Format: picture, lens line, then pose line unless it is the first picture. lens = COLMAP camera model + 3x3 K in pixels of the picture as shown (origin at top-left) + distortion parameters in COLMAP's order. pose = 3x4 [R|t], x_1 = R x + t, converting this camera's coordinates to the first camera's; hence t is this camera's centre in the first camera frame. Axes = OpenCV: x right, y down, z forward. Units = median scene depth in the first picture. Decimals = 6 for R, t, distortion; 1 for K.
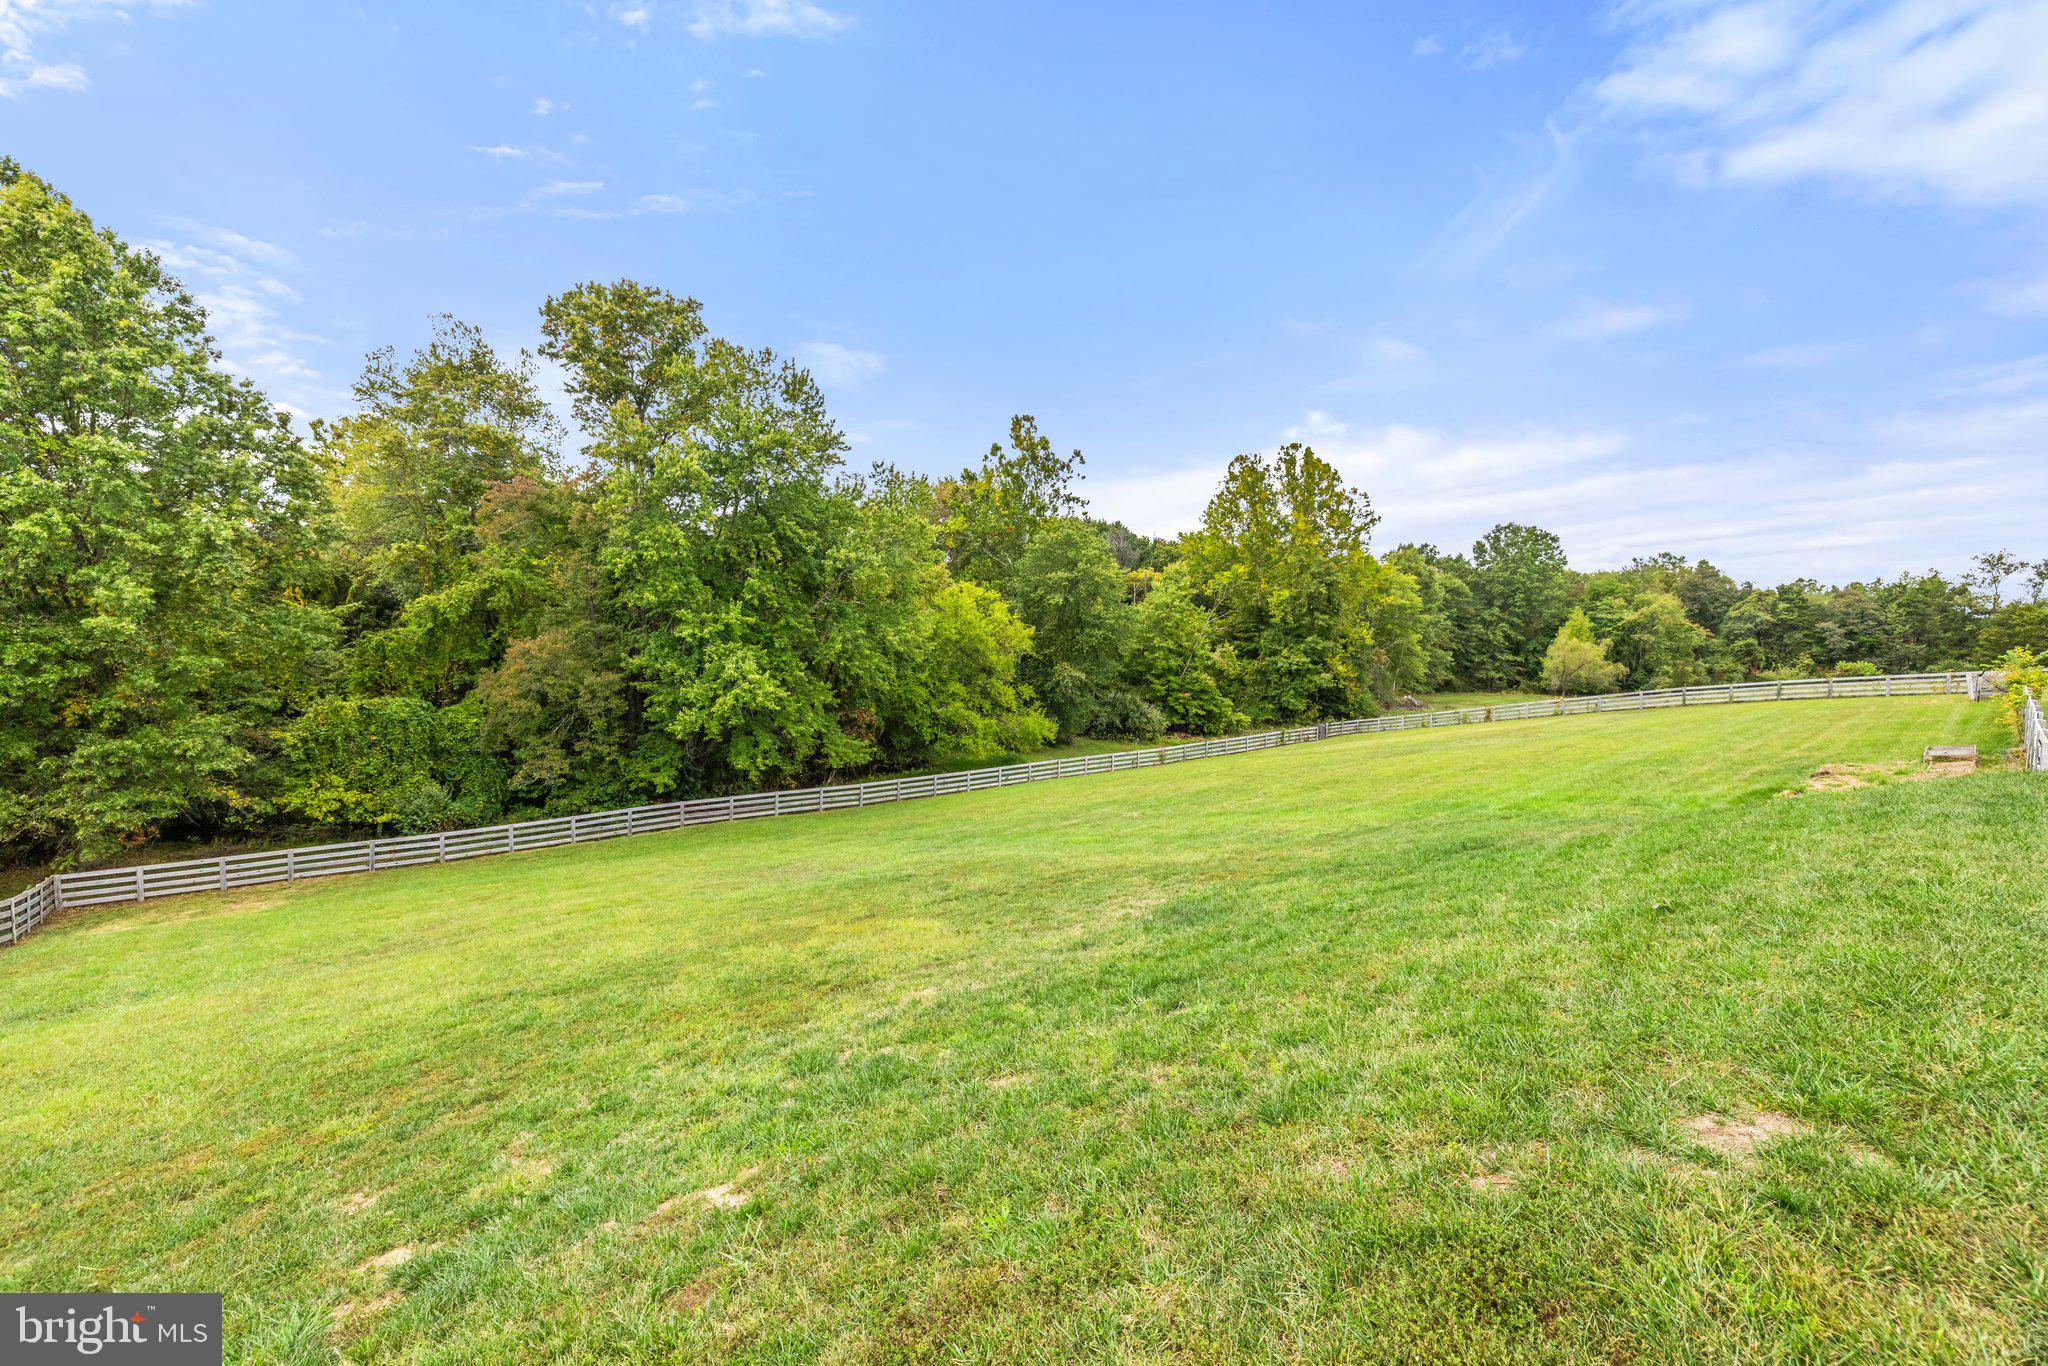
lens RADIAL K [[853.1, 0, 1011.2], [0, 853.1, 674.1], [0, 0, 1]] dist [-0.001954, -0.001699]
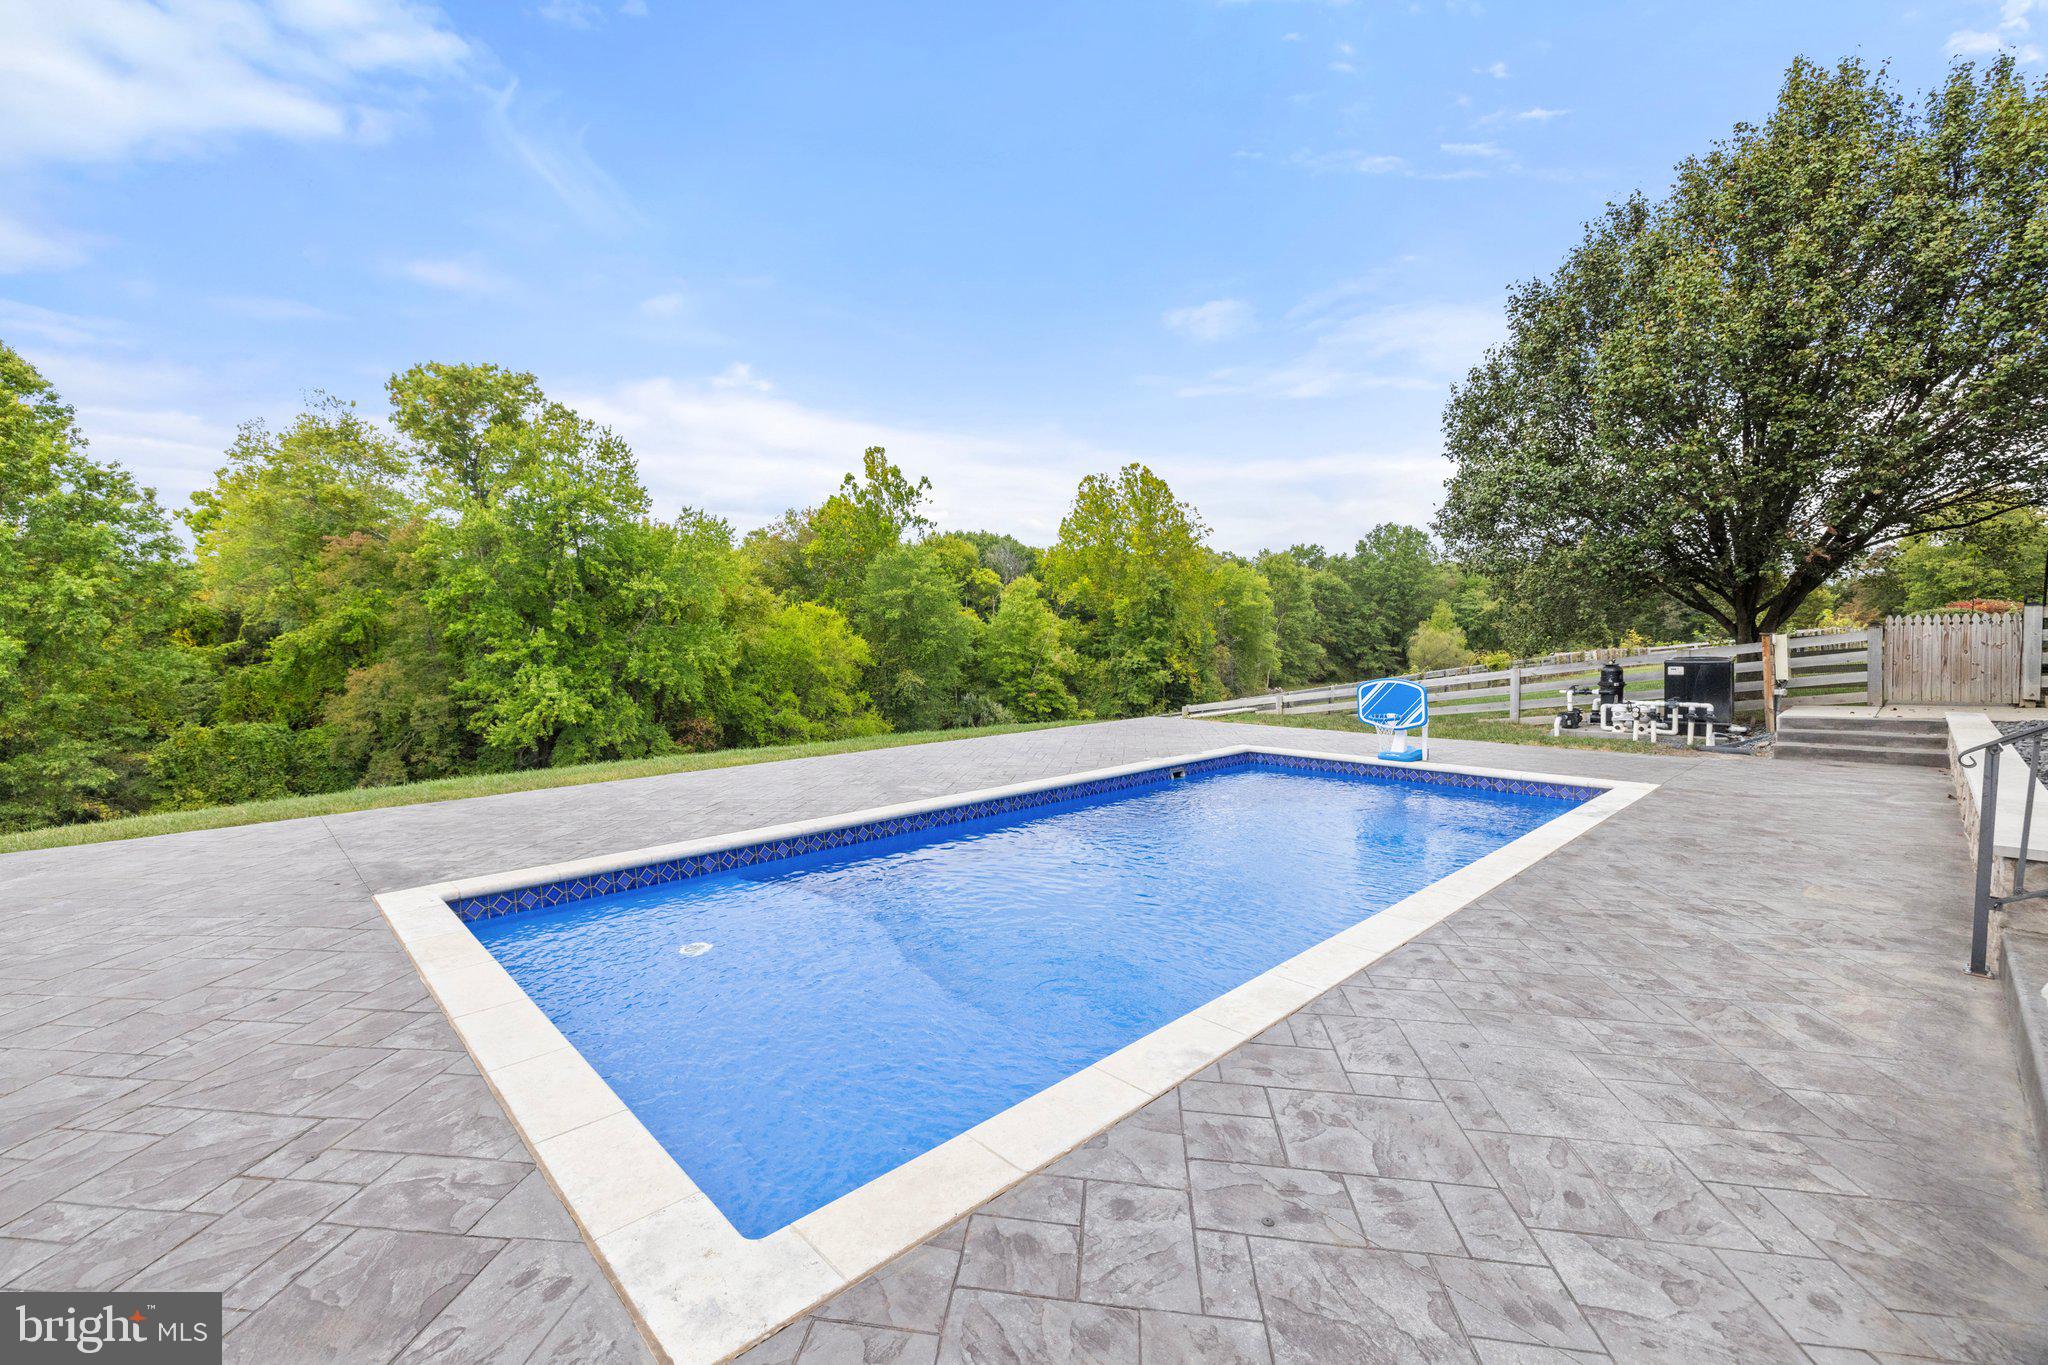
lens RADIAL K [[853.1, 0, 1009.8], [0, 853.1, 658.3], [0, 0, 1]] dist [-0.001954, -0.001699]
pose [[0.998832, -0.036344, 0.031836, 0.144901], [0.037140, 0.999003, -0.024778, 0.003493], [-0.030904, 0.025931, 0.999186, -0.104797]]
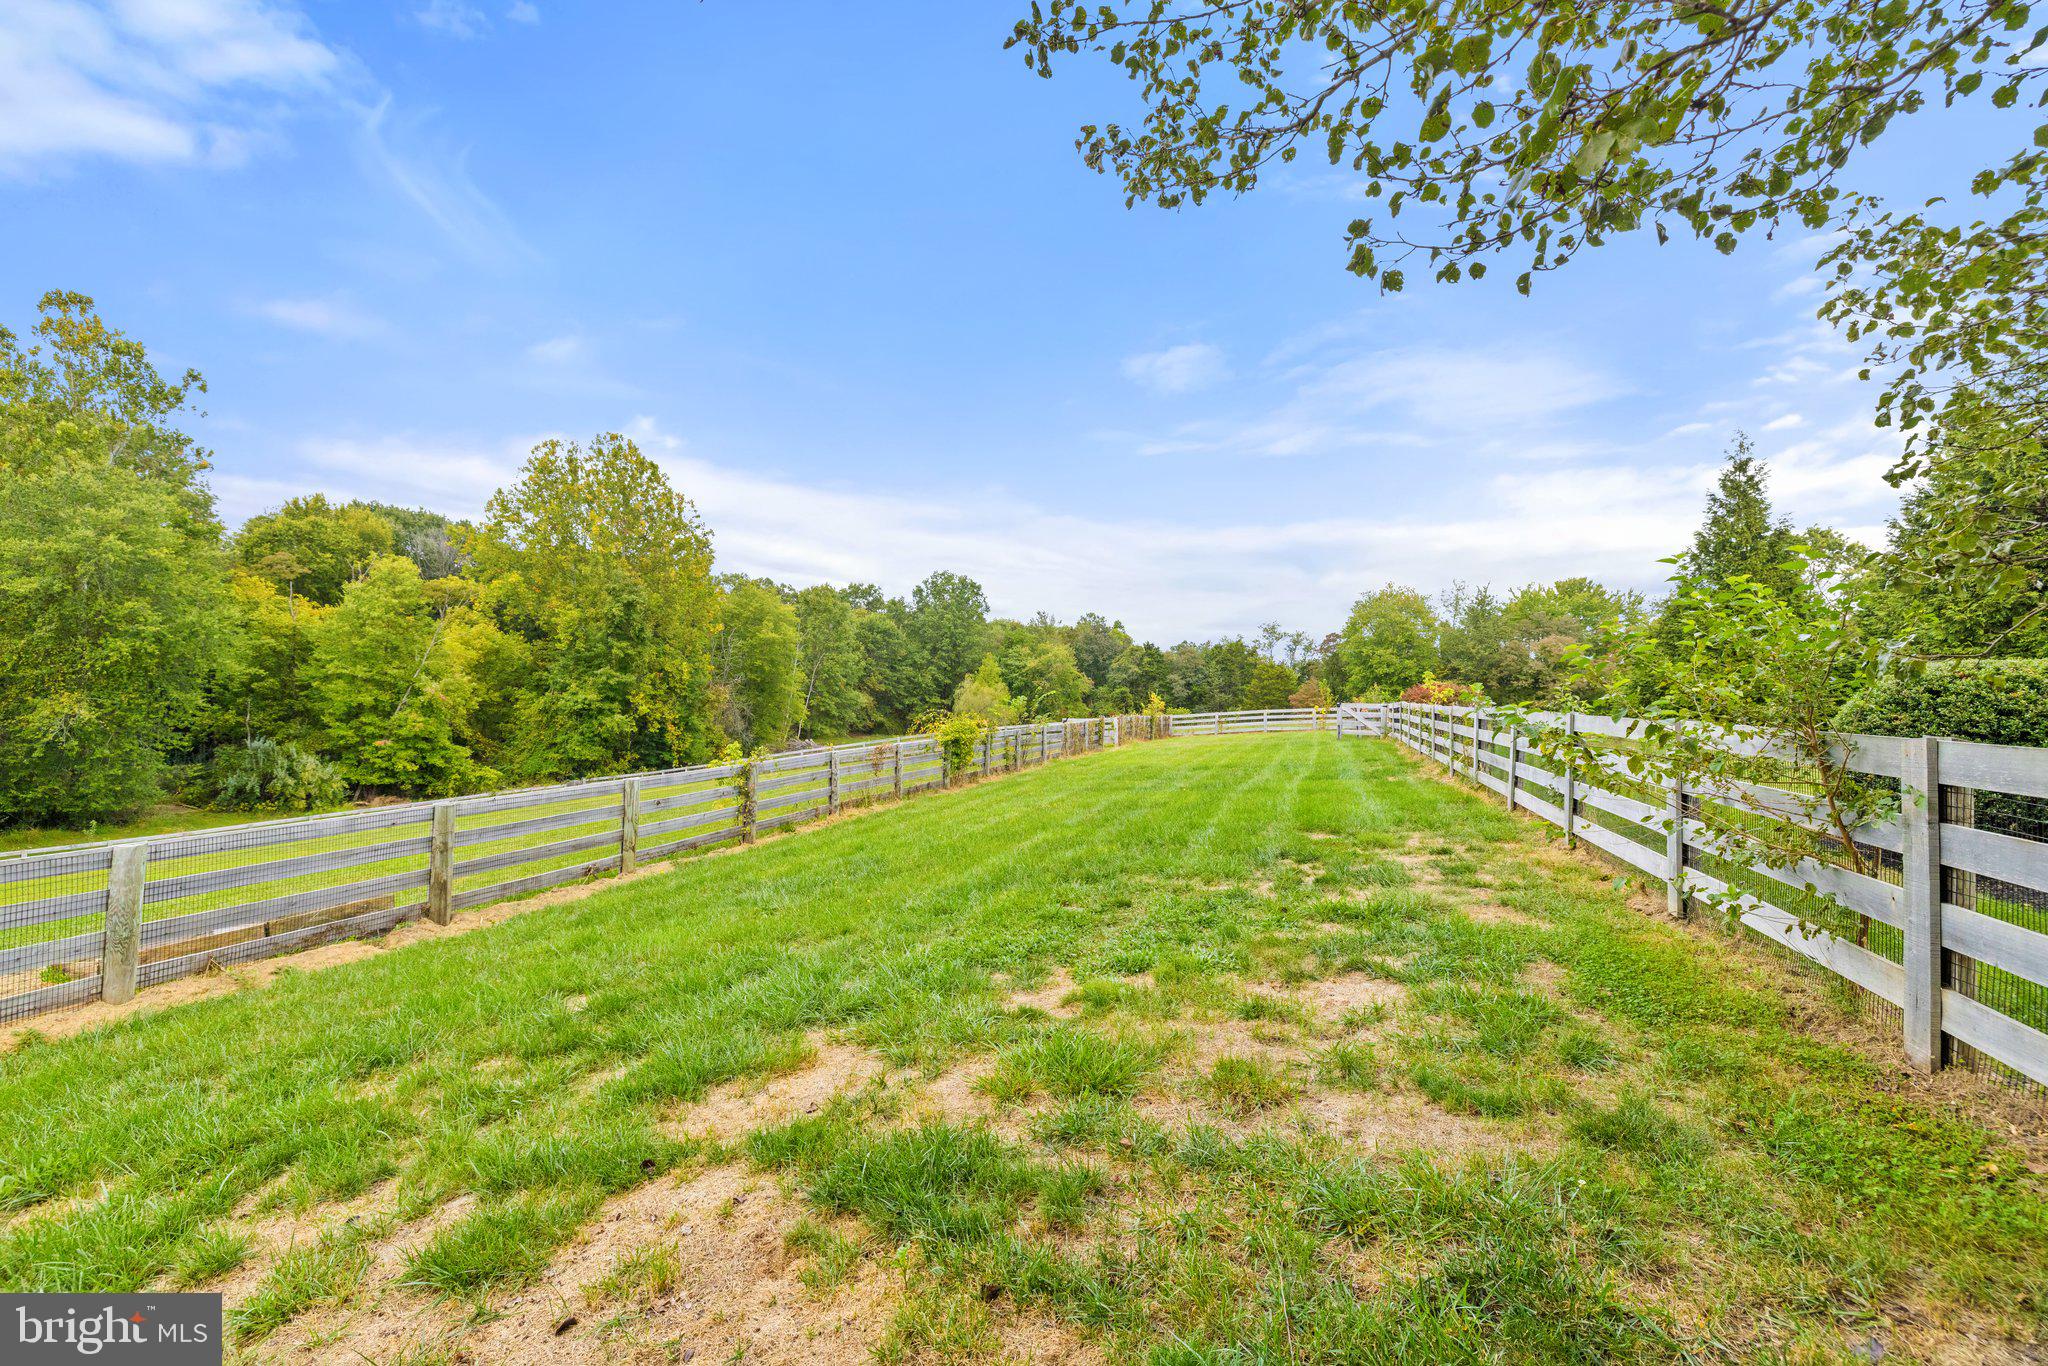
lens RADIAL K [[853.1, 0, 1023.9], [0, 853.1, 669.9], [0, 0, 1]] dist [-0.001954, -0.001699]
pose [[0.866499, 0.033378, 0.498061, 0.315980], [-0.006783, 0.998457, -0.055111, -0.000765], [-0.499133, 0.044376, 0.865389, 0.124499]]
